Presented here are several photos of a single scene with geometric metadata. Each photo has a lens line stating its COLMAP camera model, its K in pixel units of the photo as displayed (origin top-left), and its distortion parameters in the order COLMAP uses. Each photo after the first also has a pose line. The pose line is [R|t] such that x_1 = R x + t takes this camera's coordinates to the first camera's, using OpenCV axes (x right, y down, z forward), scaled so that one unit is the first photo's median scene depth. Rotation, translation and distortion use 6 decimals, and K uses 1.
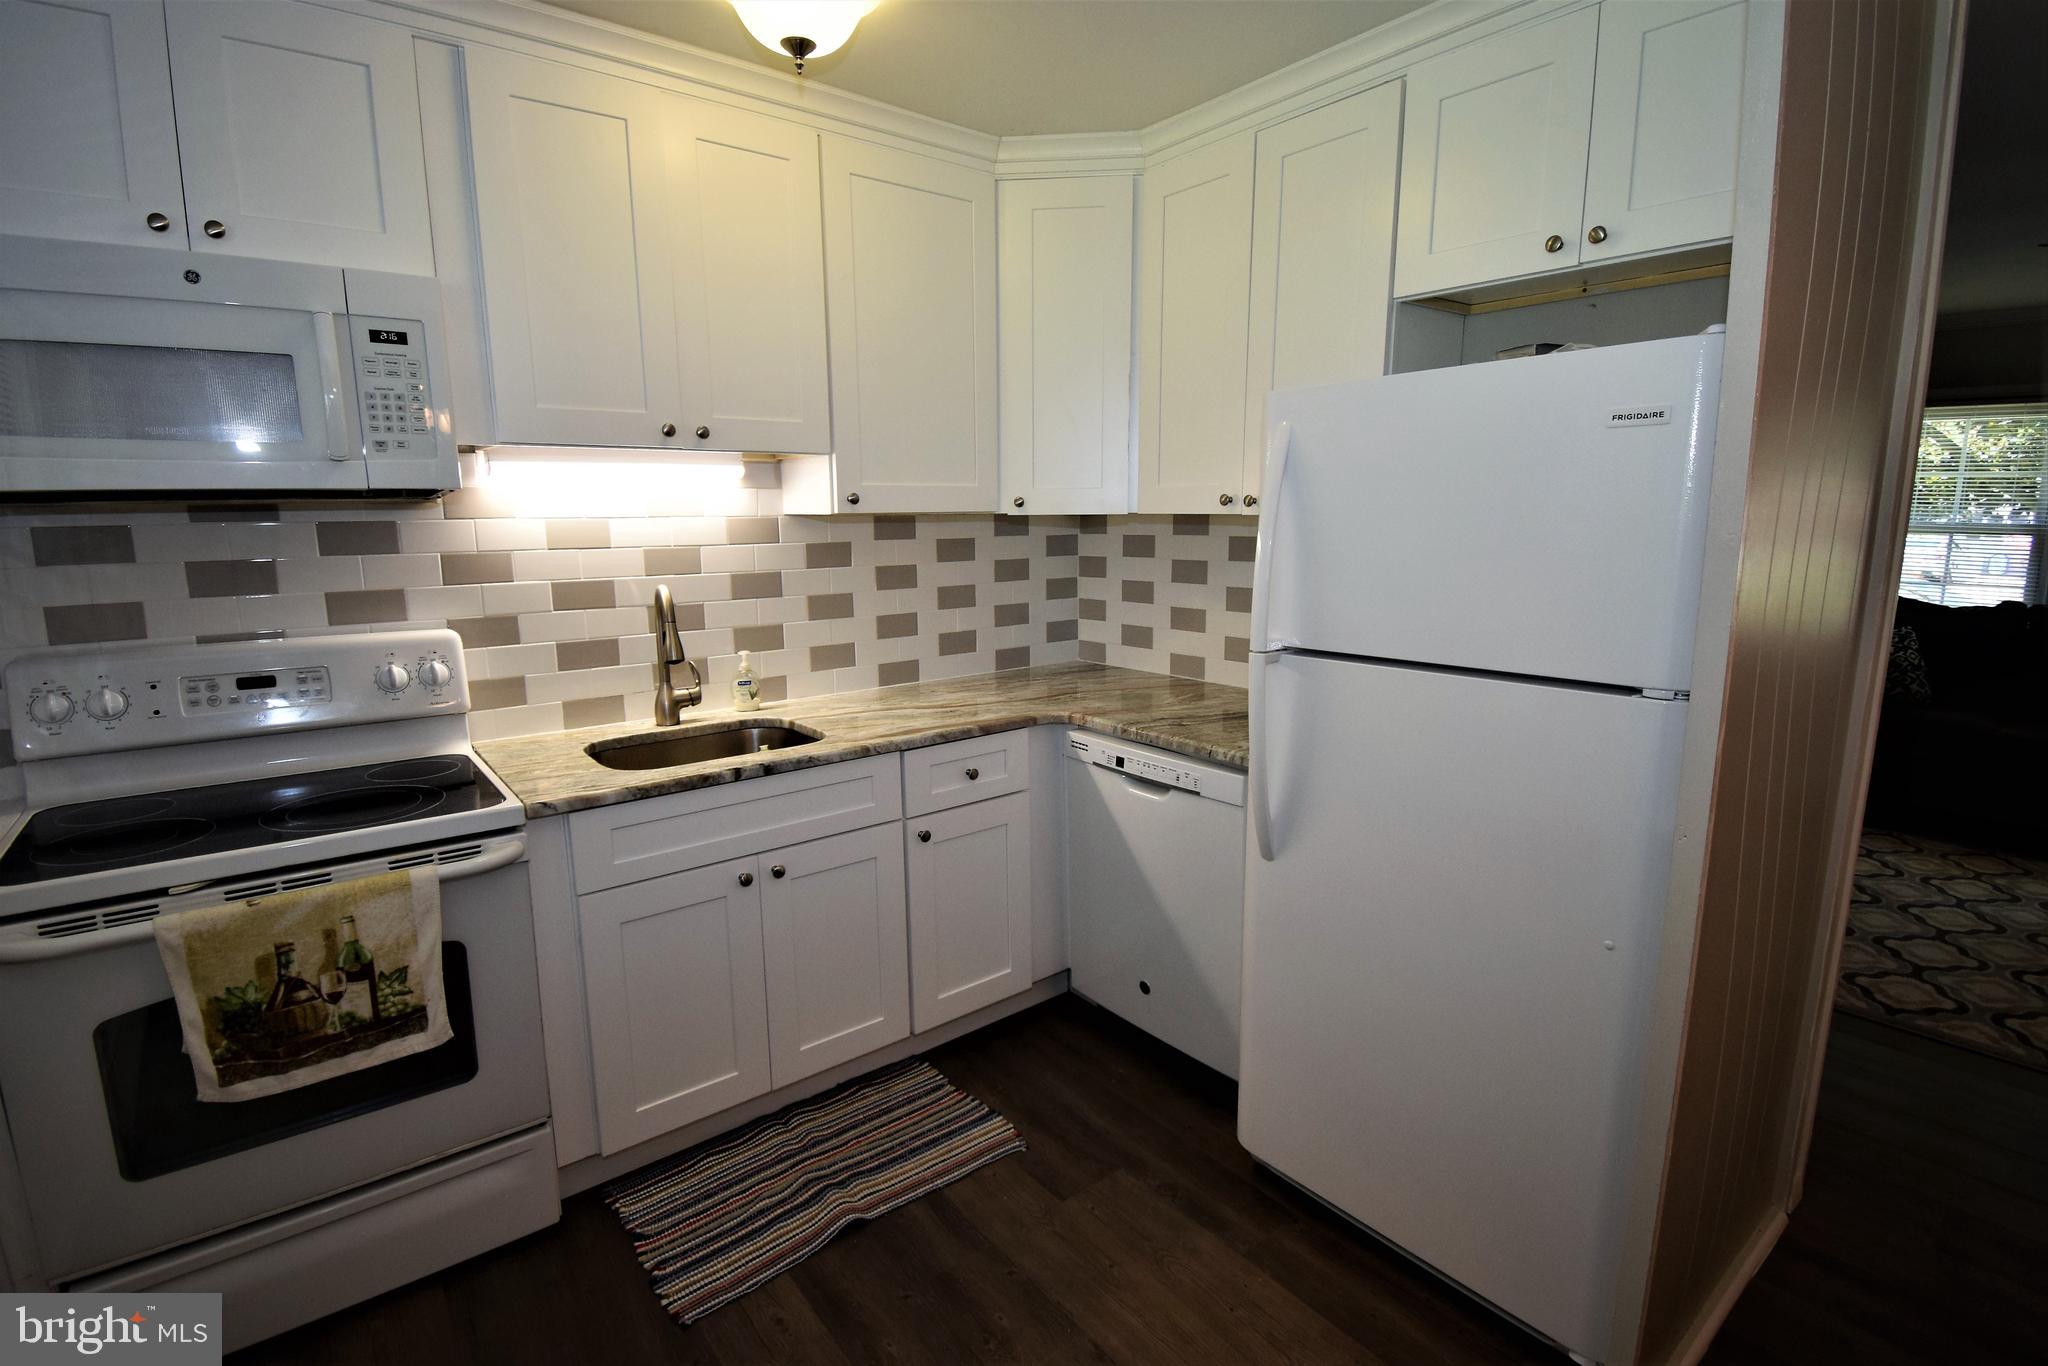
lens RADIAL K [[953.0, 0, 1042.7], [0, 953.0, 679.8], [0, 0, 1]] dist [0.008026, -0.020662]
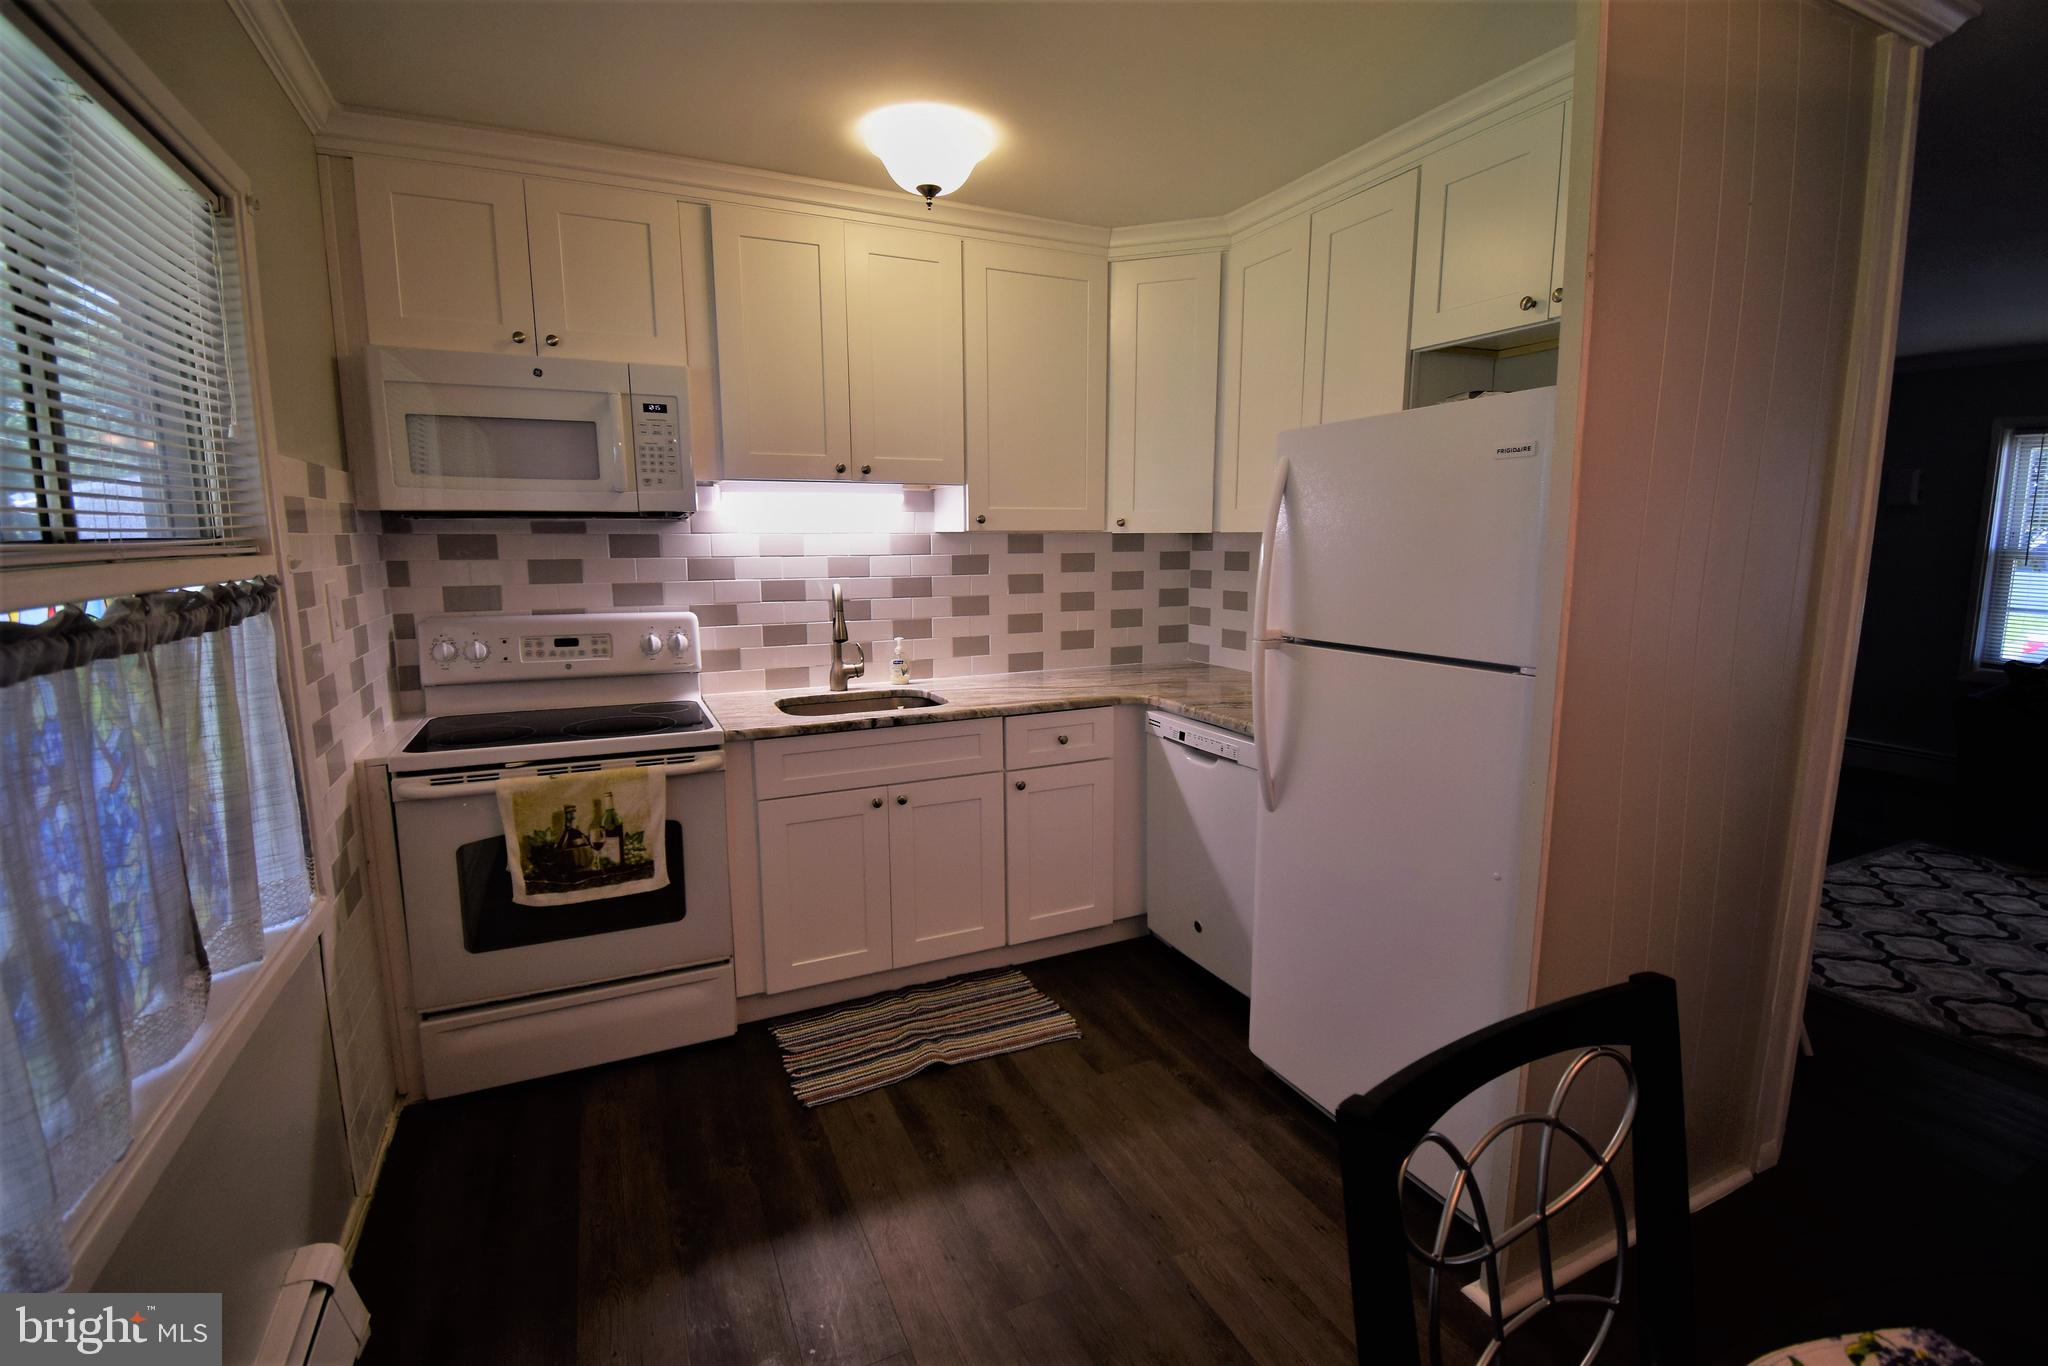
lens RADIAL K [[953.0, 0, 1066.3], [0, 953.0, 686.2], [0, 0, 1]] dist [0.008026, -0.020662]
pose [[0.974883, 0.037626, -0.219517, 0.227217], [-0.042156, 0.998983, -0.015984, 0.055019], [0.218692, 0.024836, 0.975478, -0.241558]]
